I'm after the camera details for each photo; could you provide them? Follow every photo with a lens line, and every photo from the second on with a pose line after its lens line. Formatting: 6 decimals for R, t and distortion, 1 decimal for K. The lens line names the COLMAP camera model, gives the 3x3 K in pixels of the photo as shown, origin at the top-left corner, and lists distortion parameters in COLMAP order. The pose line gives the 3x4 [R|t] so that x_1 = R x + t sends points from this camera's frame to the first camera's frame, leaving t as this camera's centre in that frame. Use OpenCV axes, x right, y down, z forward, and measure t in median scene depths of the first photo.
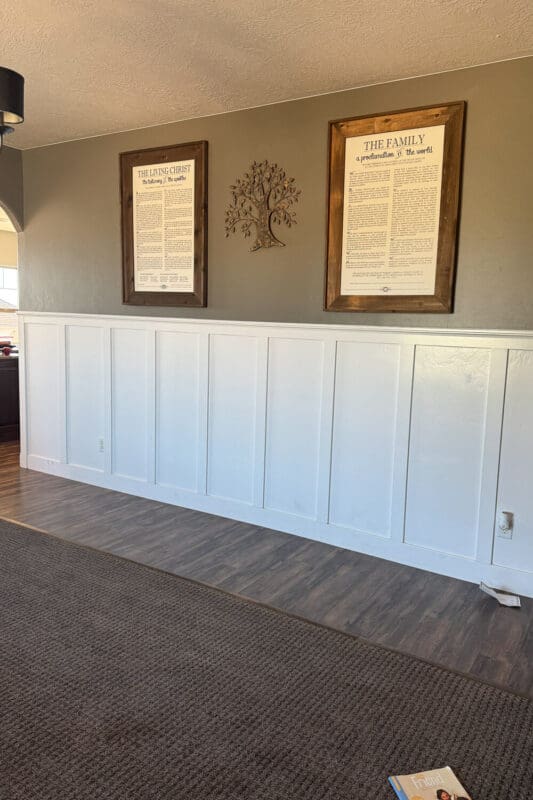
lens RADIAL K [[667.1, 0, 290.9], [0, 667.1, 399.1], [0, 0, 1]] dist [0.143833, -0.229098]
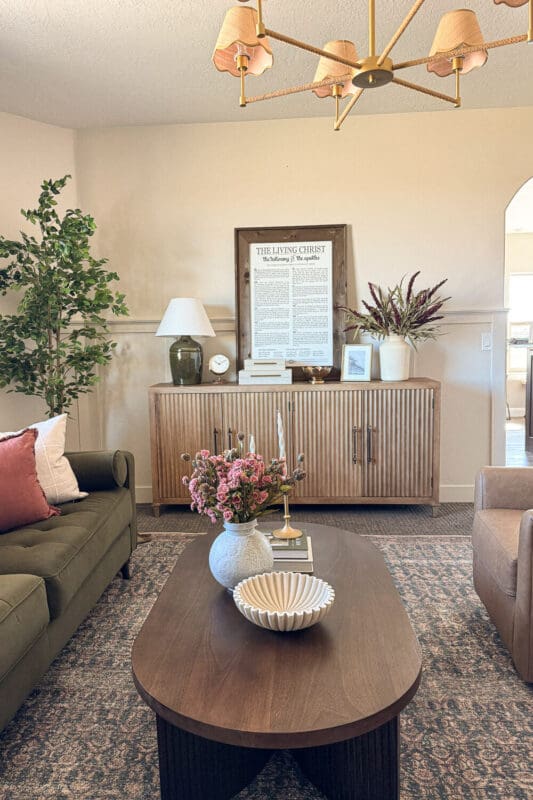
lens RADIAL K [[573.0, 0, 247.7], [0, 573.0, 402.9], [0, 0, 1]] dist [0.132072, -0.266025]
pose [[0.867887, -0.037517, 0.495343, -0.675973], [0.097922, 0.990500, -0.096548, -0.031570], [-0.487015, 0.132298, 0.863316, 0.310948]]
